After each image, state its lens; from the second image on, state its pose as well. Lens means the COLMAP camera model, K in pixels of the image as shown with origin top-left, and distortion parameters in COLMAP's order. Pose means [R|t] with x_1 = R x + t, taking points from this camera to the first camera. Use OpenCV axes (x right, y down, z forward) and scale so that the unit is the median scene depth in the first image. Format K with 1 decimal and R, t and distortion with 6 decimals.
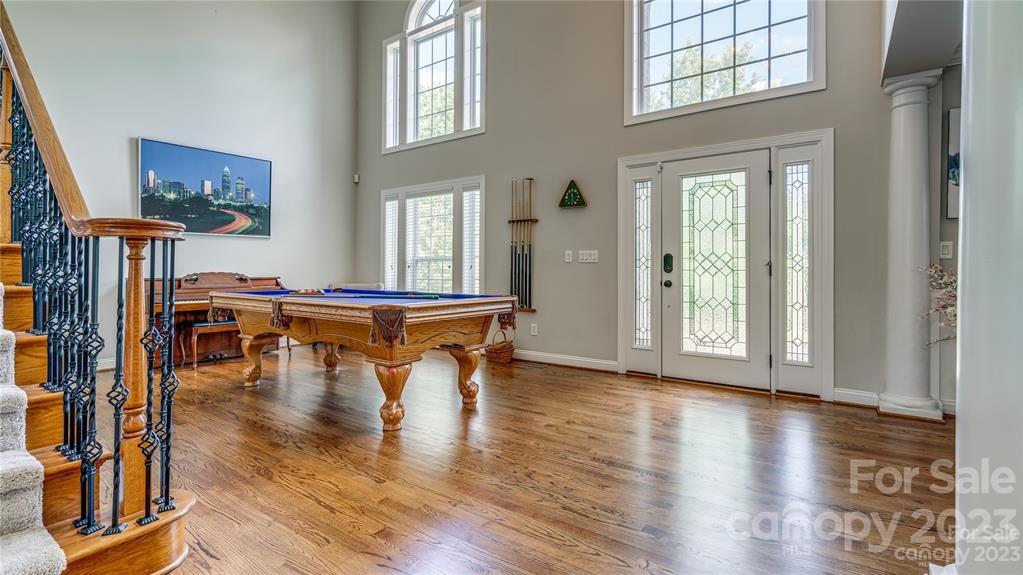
lens RADIAL K [[472.6, 0, 512.3], [0, 472.6, 270.5], [0, 0, 1]] dist [-0.001809, 0.000237]
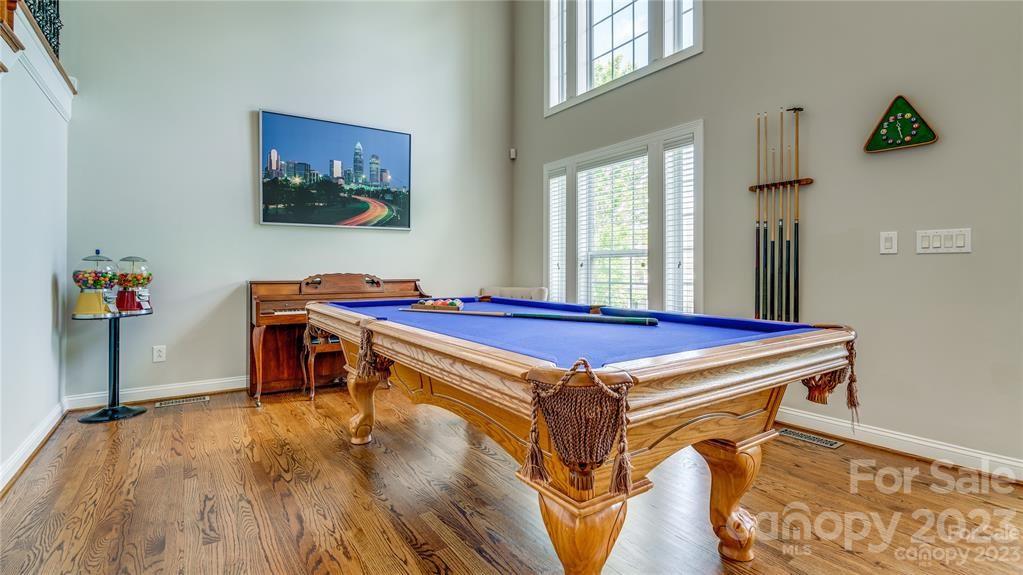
lens RADIAL K [[472.6, 0, 512.3], [0, 472.6, 270.5], [0, 0, 1]] dist [-0.001809, 0.000237]
pose [[0.945565, -0.003629, -0.325412, -0.095555], [0.003728, 0.999993, -0.000321, 0.000180], [0.325411, -0.000910, 0.945572, 0.323548]]
